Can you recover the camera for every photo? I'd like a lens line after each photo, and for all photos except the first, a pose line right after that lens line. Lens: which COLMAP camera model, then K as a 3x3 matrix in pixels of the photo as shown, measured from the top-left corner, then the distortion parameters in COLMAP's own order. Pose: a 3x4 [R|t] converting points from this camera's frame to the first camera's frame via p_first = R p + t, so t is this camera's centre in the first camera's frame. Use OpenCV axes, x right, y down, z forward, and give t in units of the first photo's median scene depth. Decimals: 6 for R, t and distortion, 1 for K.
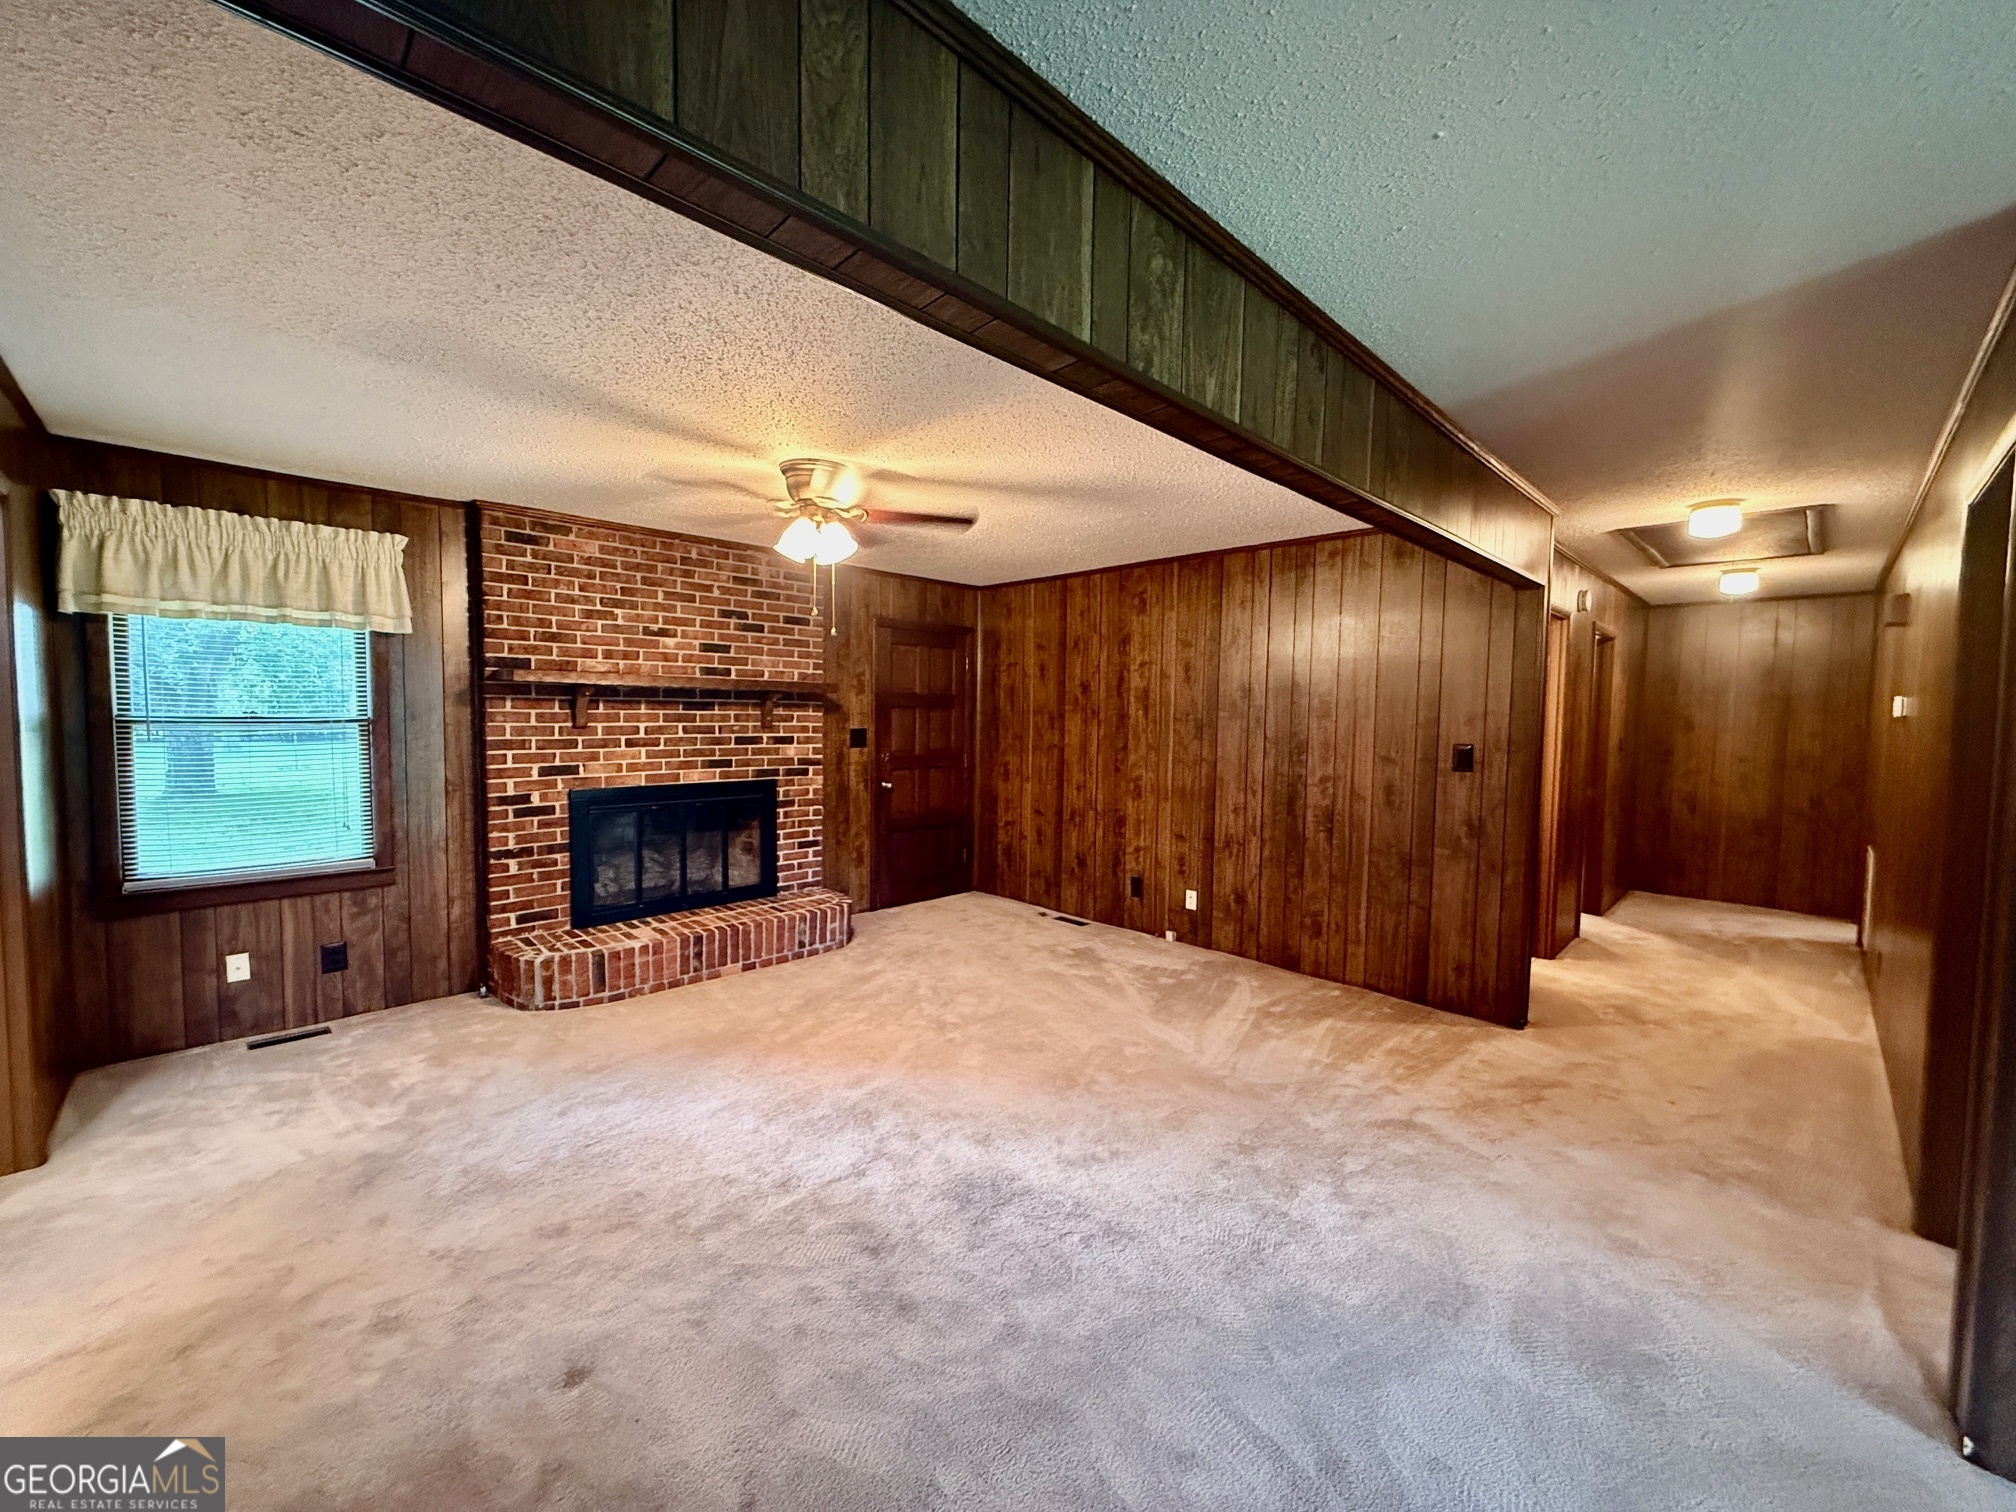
lens RADIAL K [[803.8, 0, 1019.5], [0, 803.8, 754.0], [0, 0, 1]] dist [0.001210, 0.000314]
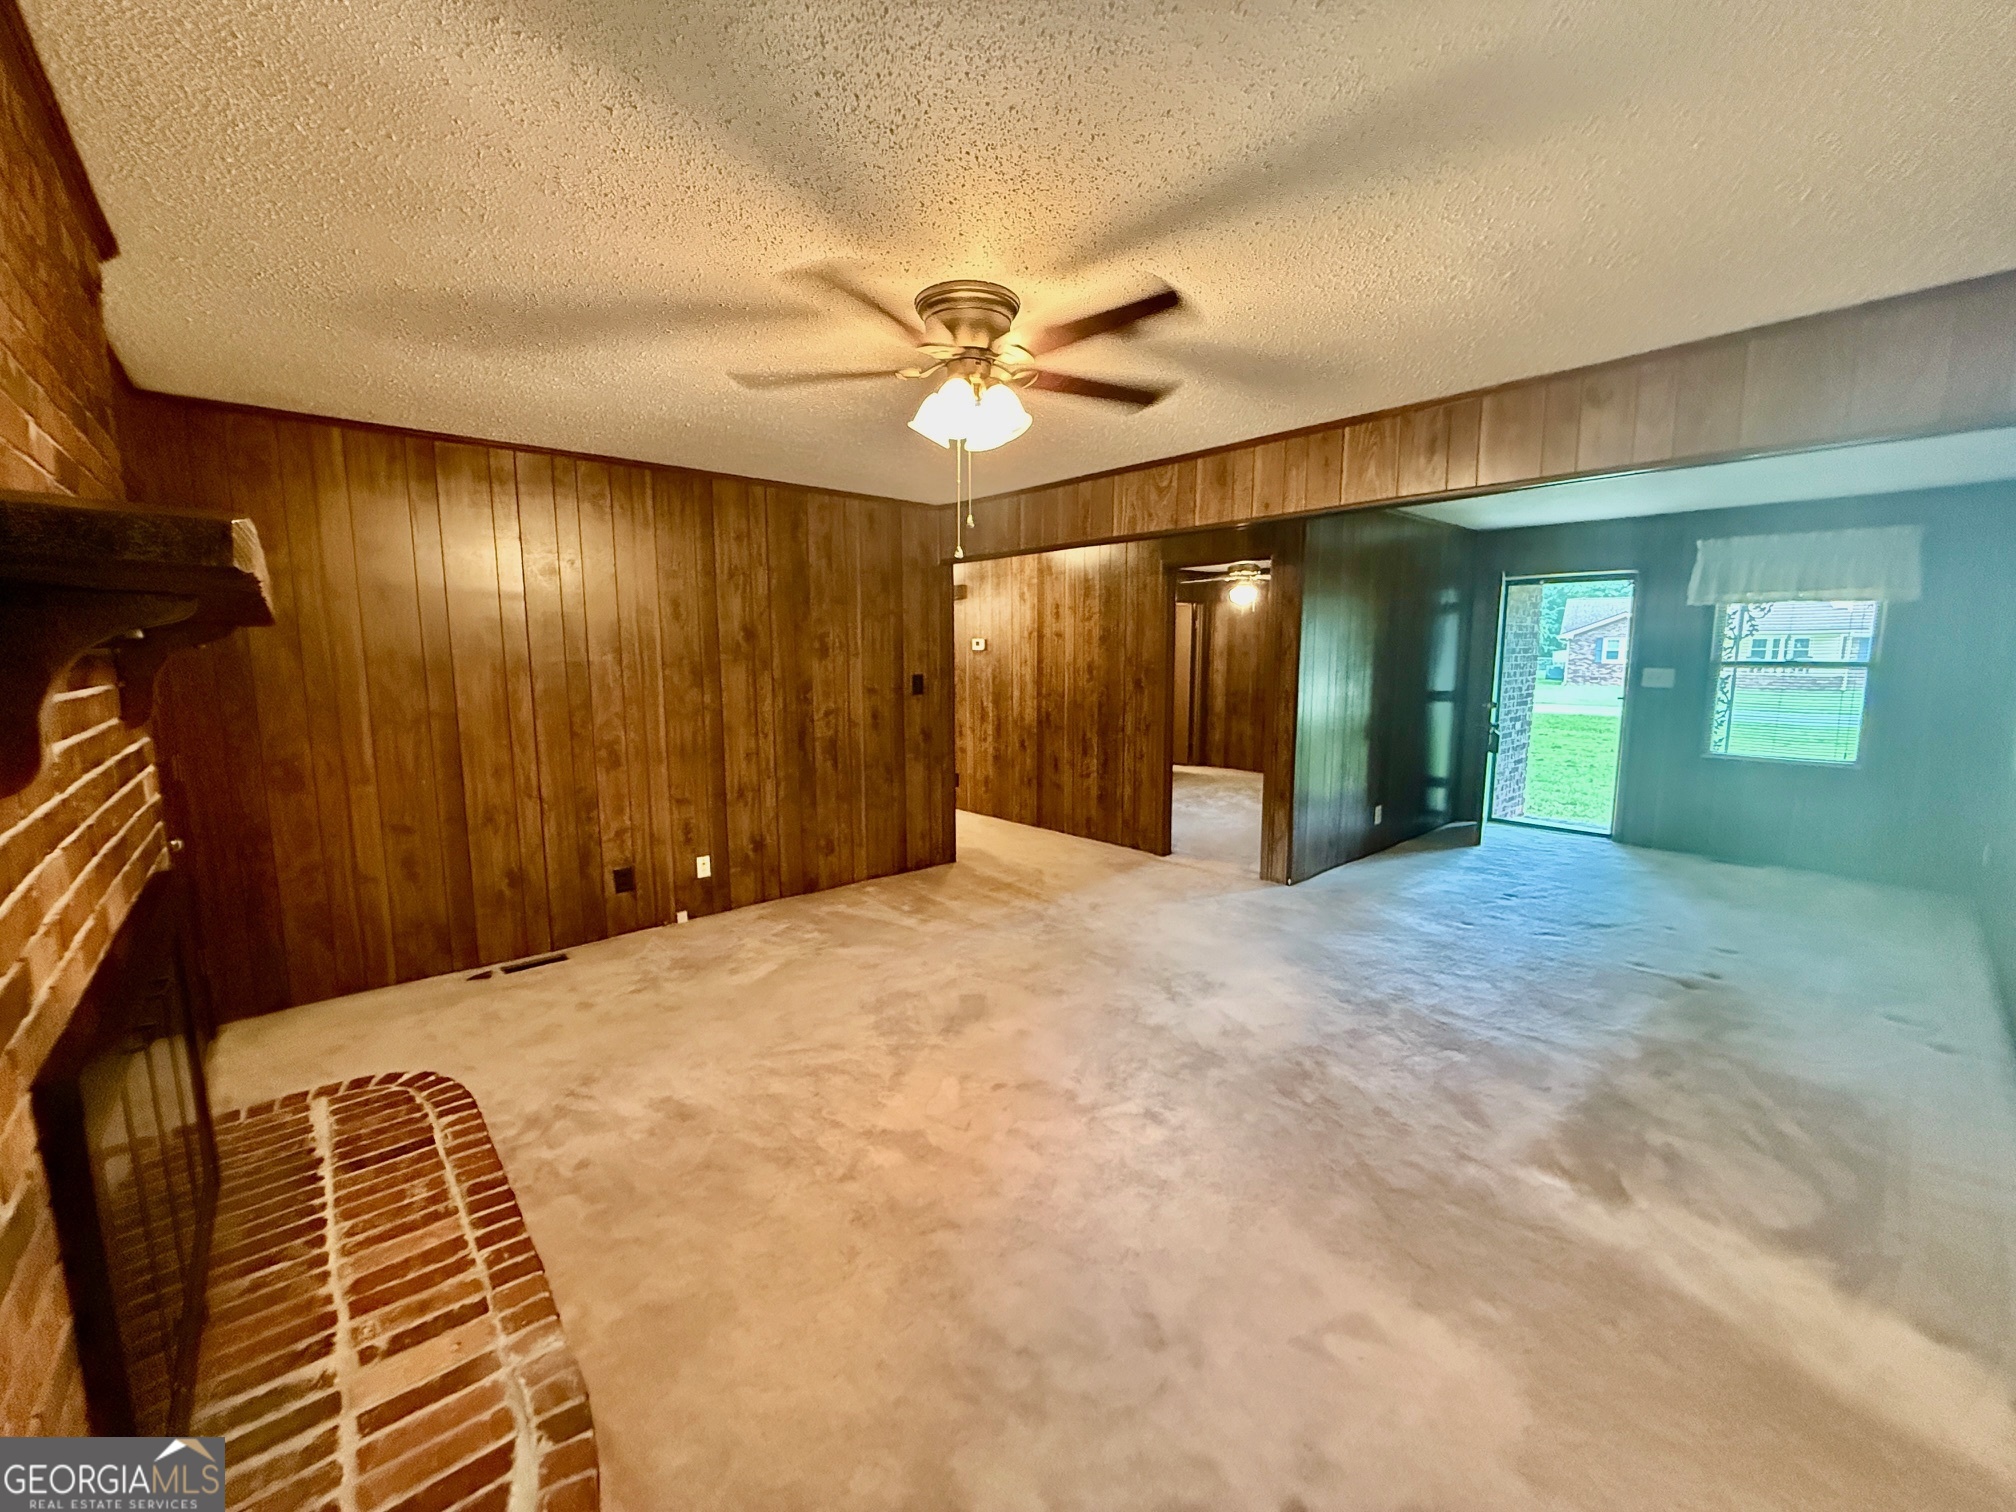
lens RADIAL K [[803.8, 0, 1002.8], [0, 803.8, 750.7], [0, 0, 1]] dist [0.001210, 0.000314]
pose [[0.052231, -0.144328, 0.988150, -0.674862], [0.050637, 0.988611, 0.141719, -0.059002], [-0.997350, 0.042635, 0.058944, 0.653827]]
